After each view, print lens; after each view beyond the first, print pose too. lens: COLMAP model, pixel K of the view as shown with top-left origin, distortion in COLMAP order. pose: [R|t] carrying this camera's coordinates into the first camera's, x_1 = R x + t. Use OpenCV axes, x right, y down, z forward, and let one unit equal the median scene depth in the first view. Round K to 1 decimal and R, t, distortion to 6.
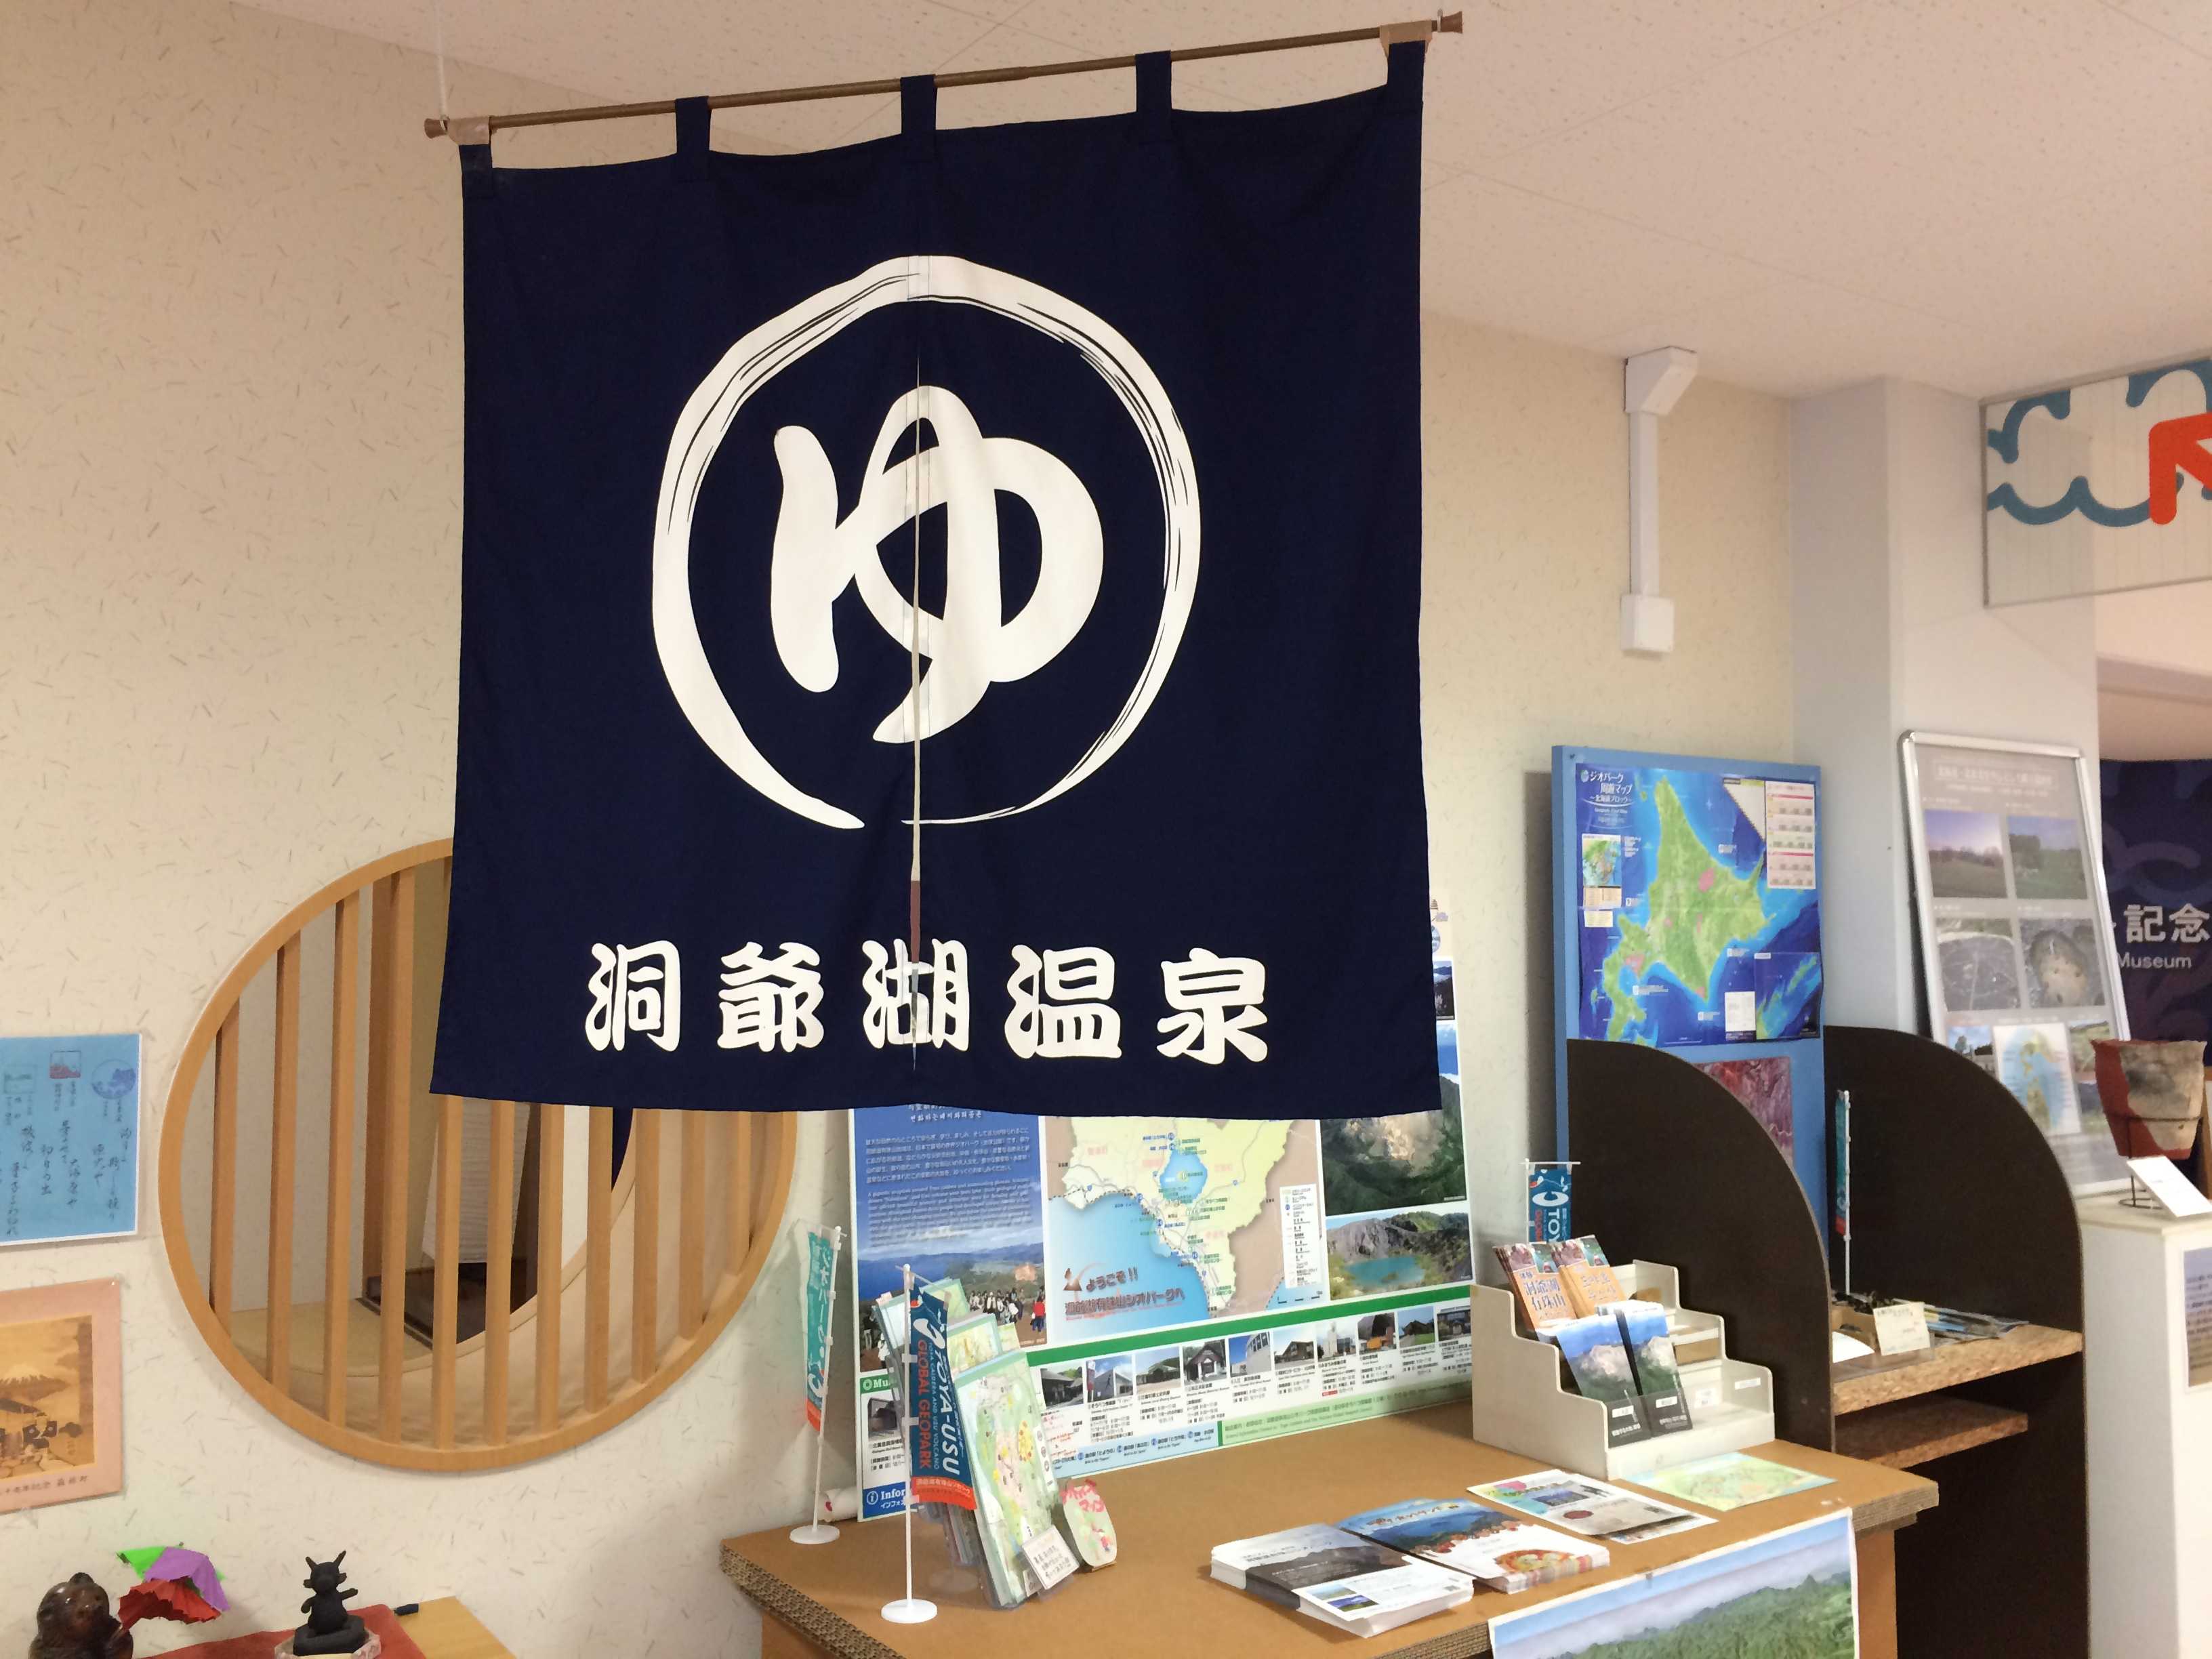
lens RADIAL K [[1886.6, 0, 1096.2], [0, 1886.6, 824.2], [0, 0, 1]] dist [0.074358, -0.101612]
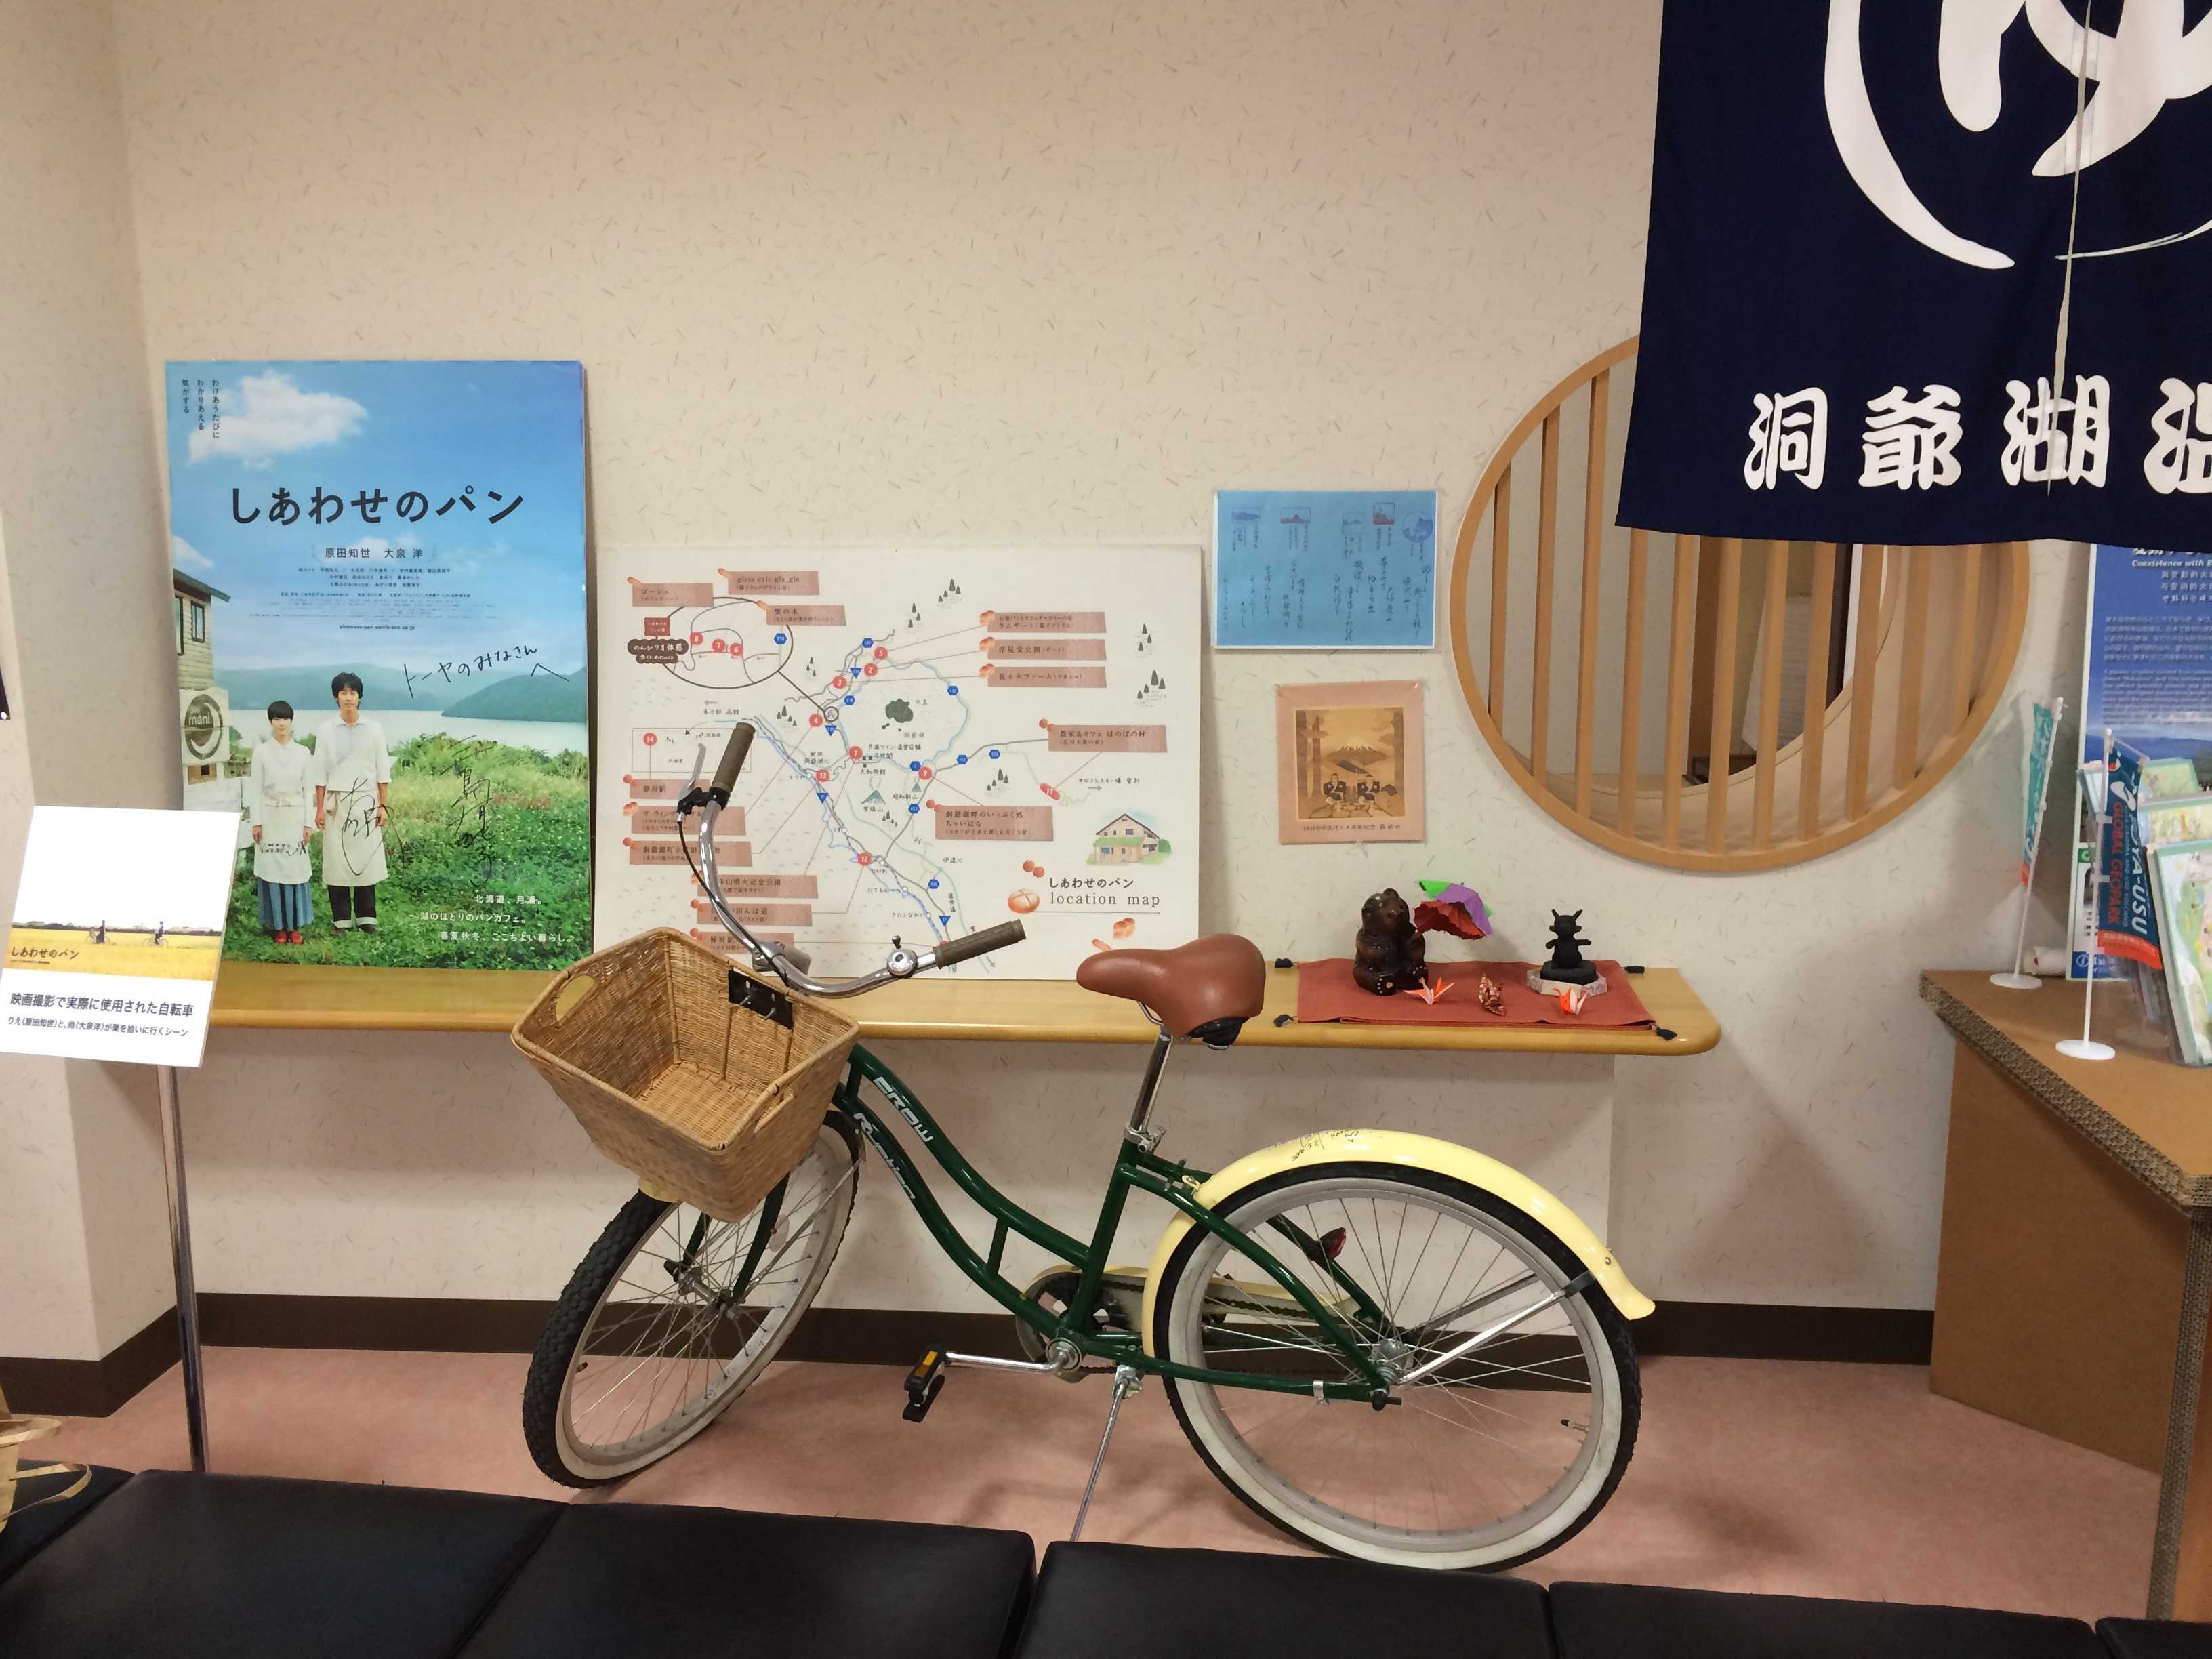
lens RADIAL K [[1886.6, 0, 1111.8], [0, 1886.6, 825.1], [0, 0, 1]] dist [0.074358, -0.101612]
pose [[0.766860, 0.114131, -0.631586, 0.153517], [0.040690, 0.973437, 0.225310, 0.034884], [0.640524, -0.198480, 0.741846, -0.110877]]
